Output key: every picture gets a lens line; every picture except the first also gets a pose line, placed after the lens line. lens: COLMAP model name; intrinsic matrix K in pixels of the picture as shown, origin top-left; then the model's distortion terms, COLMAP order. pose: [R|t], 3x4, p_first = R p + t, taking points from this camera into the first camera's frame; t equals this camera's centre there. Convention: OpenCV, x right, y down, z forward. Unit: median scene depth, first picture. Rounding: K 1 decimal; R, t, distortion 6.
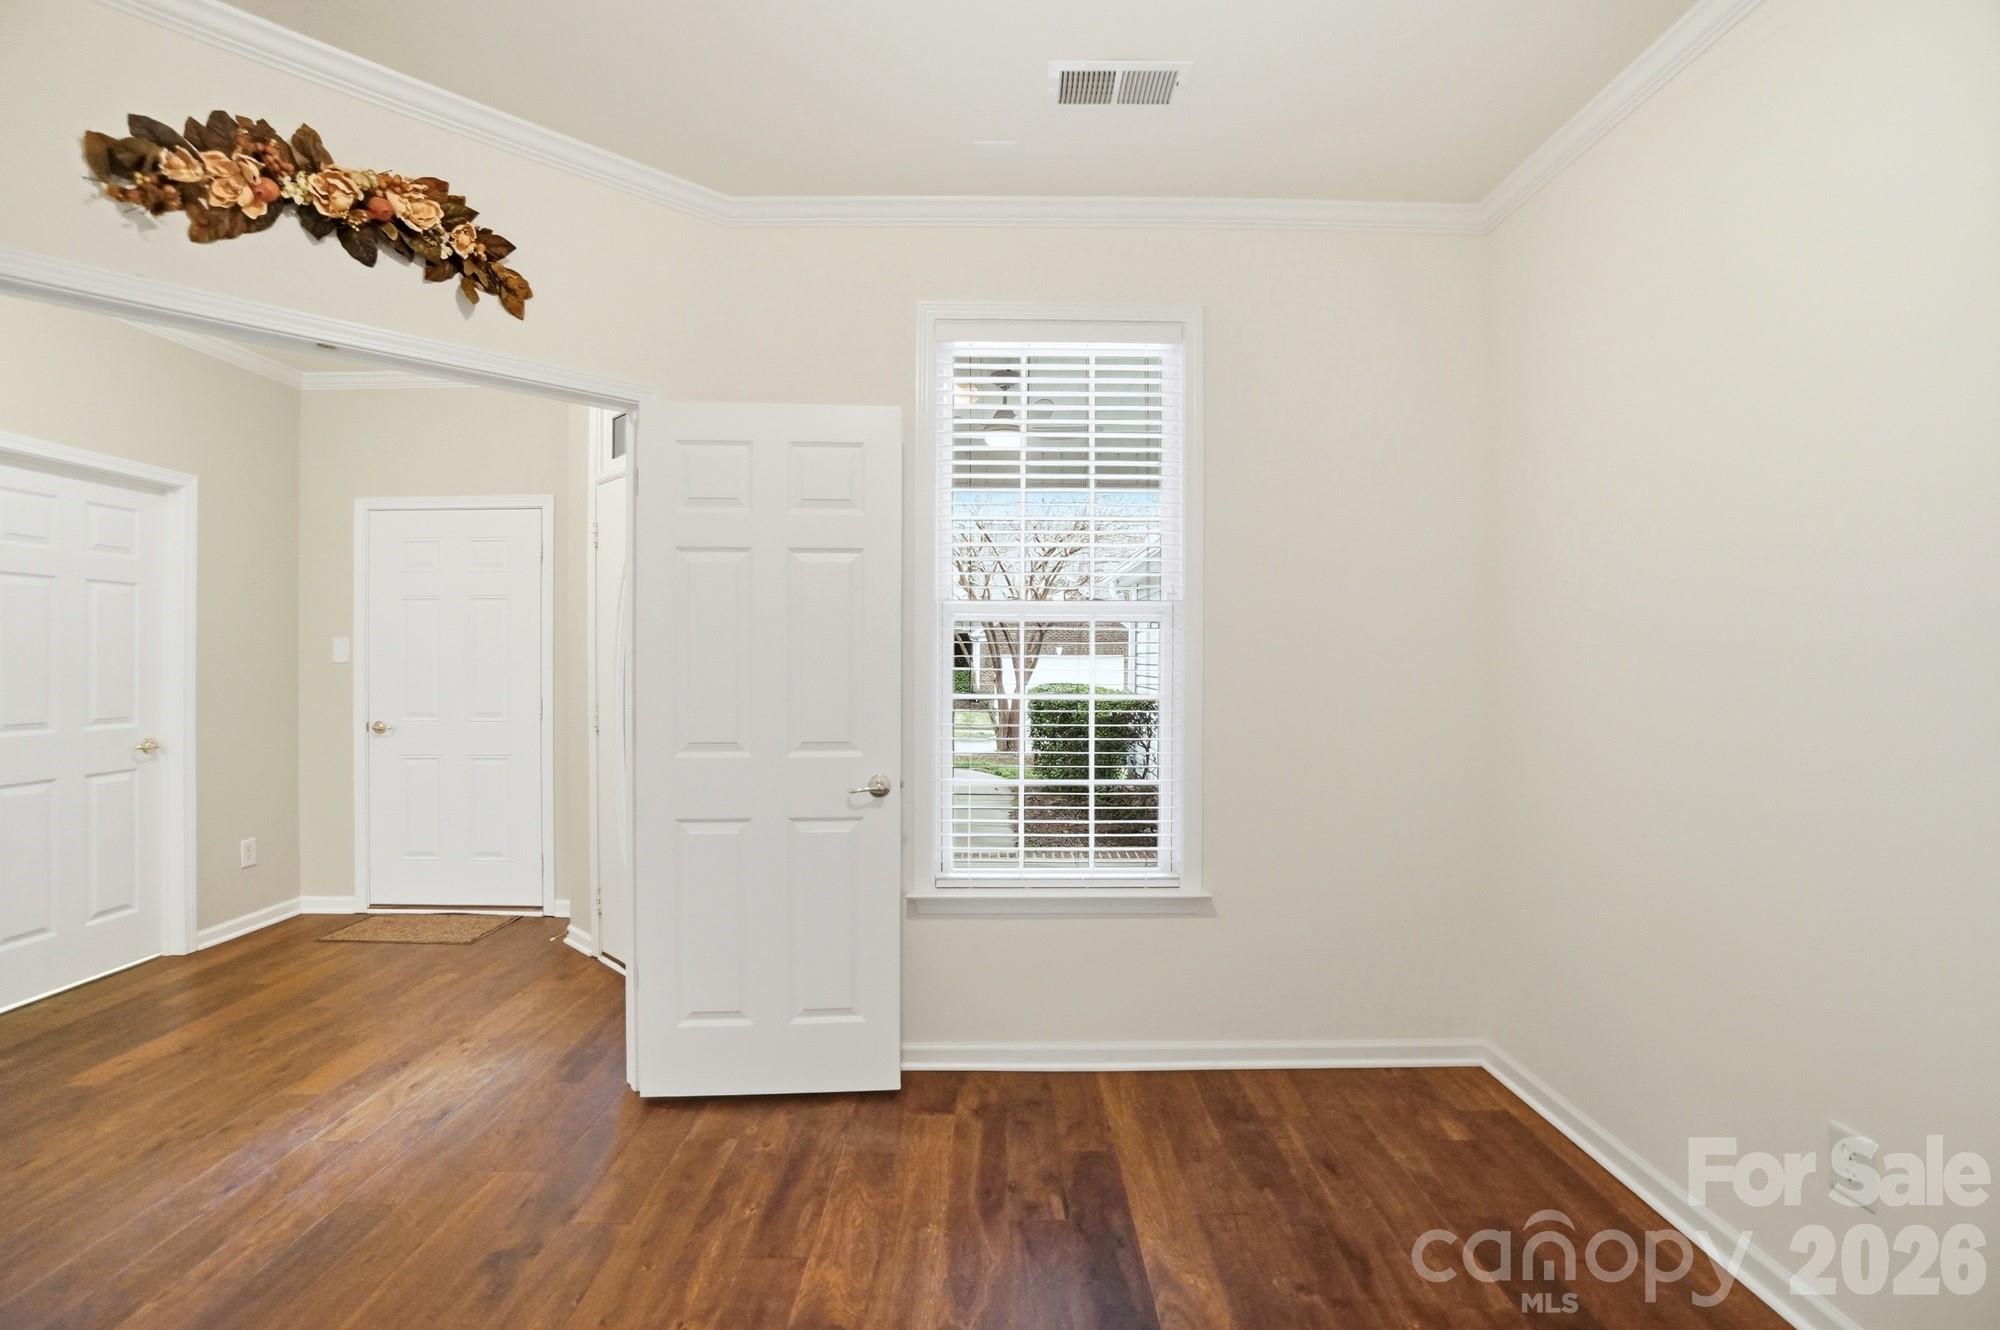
lens RADIAL K [[901.0, 0, 999.0], [0, 901.0, 662.8], [0, 0, 1]] dist [-0.059597, 0.020981]
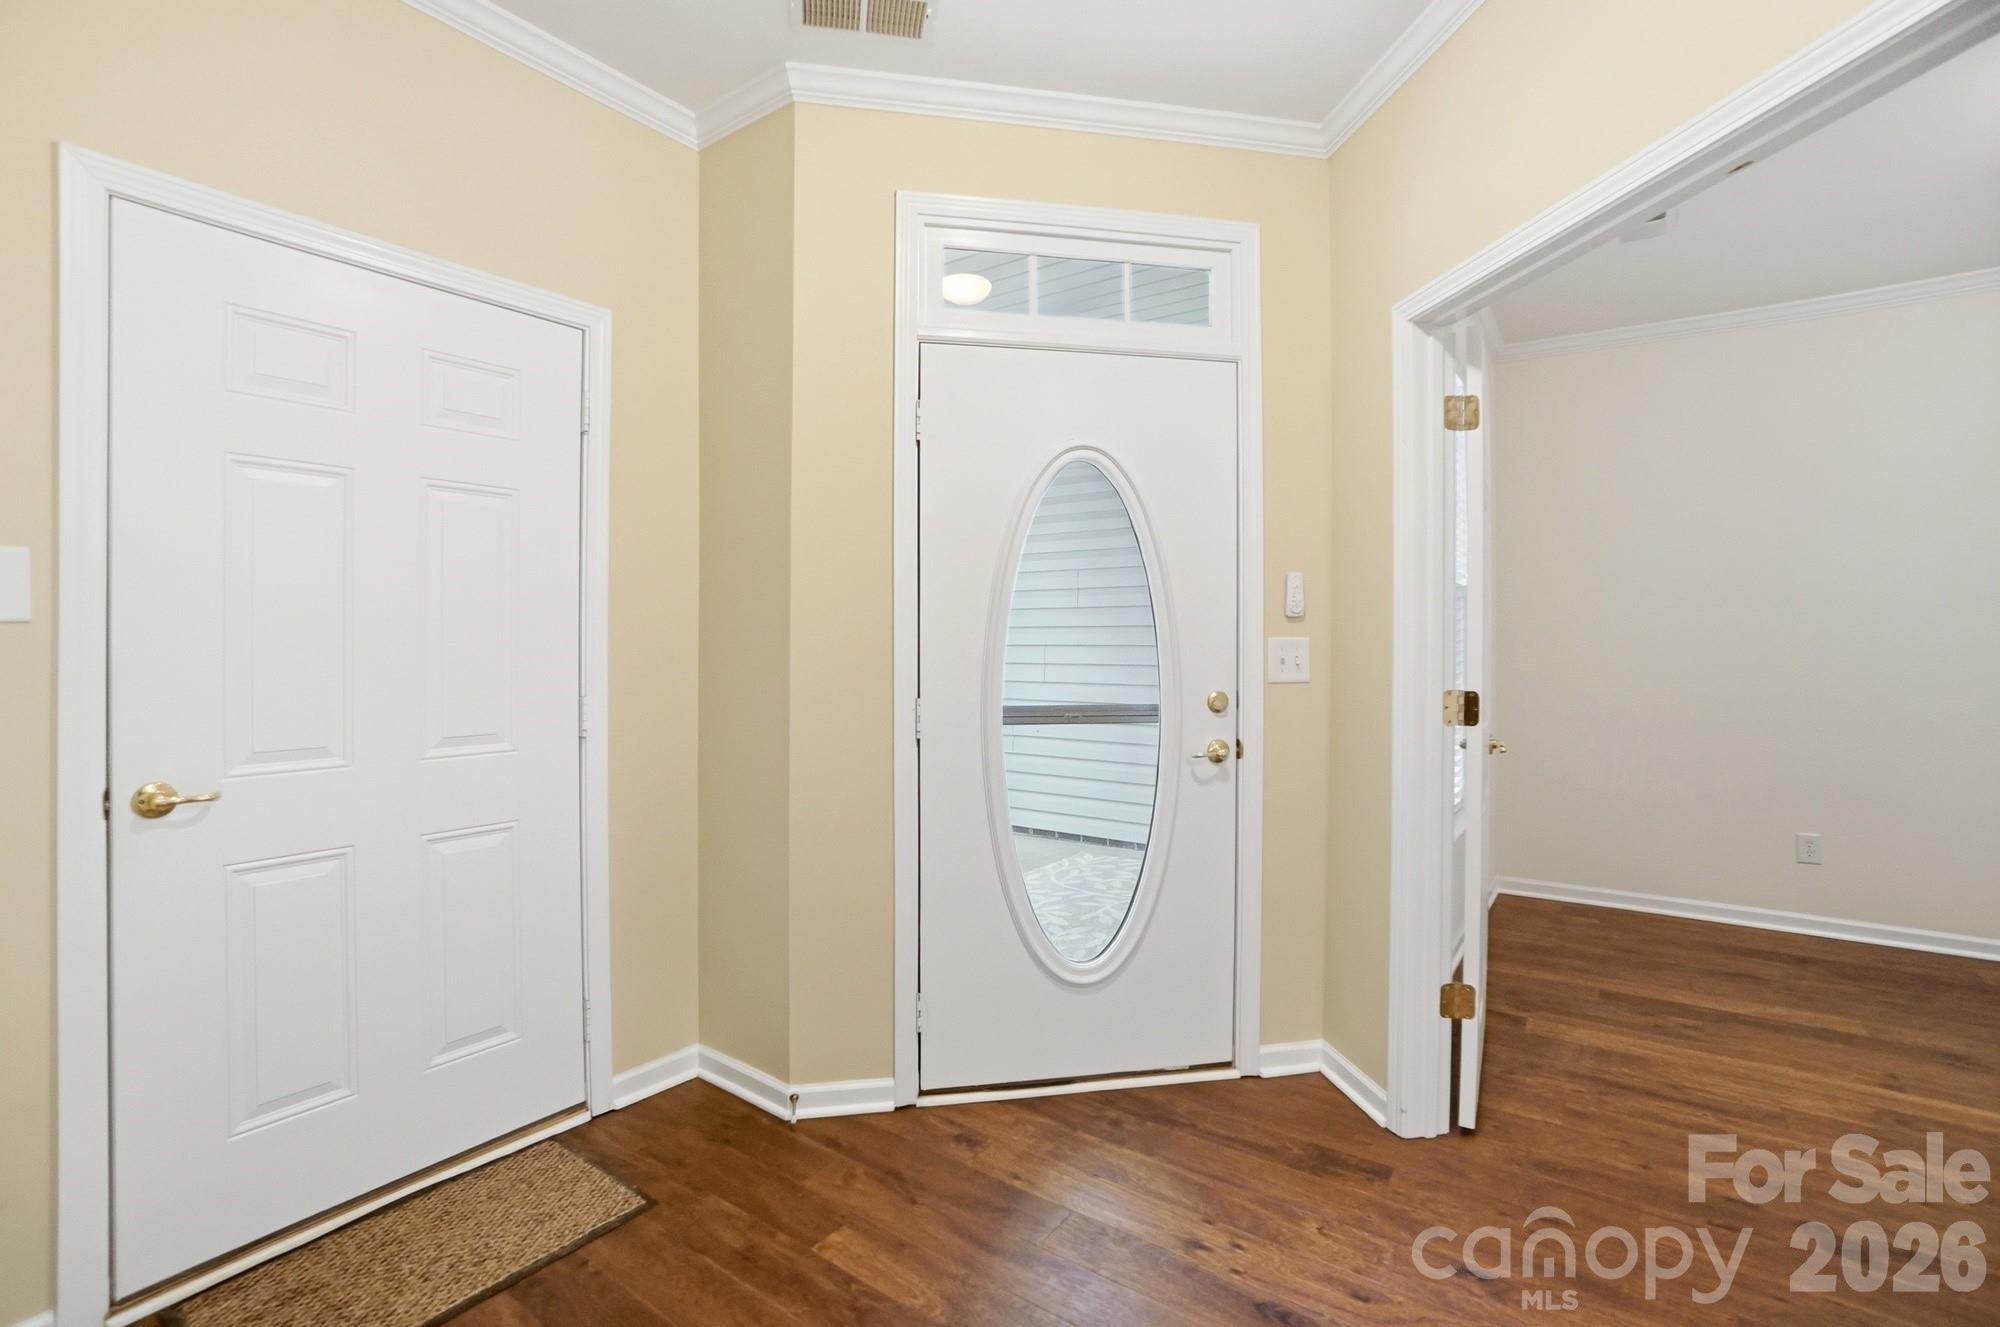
lens RADIAL K [[901.0, 0, 999.0], [0, 901.0, 661.3], [0, 0, 1]] dist [-0.059597, 0.020981]
pose [[0.591894, -0.015564, 0.805866, -1.419867], [0.007961, 0.999878, 0.013464, 0.021897], [-0.805977, -0.001554, 0.591945, 0.905226]]
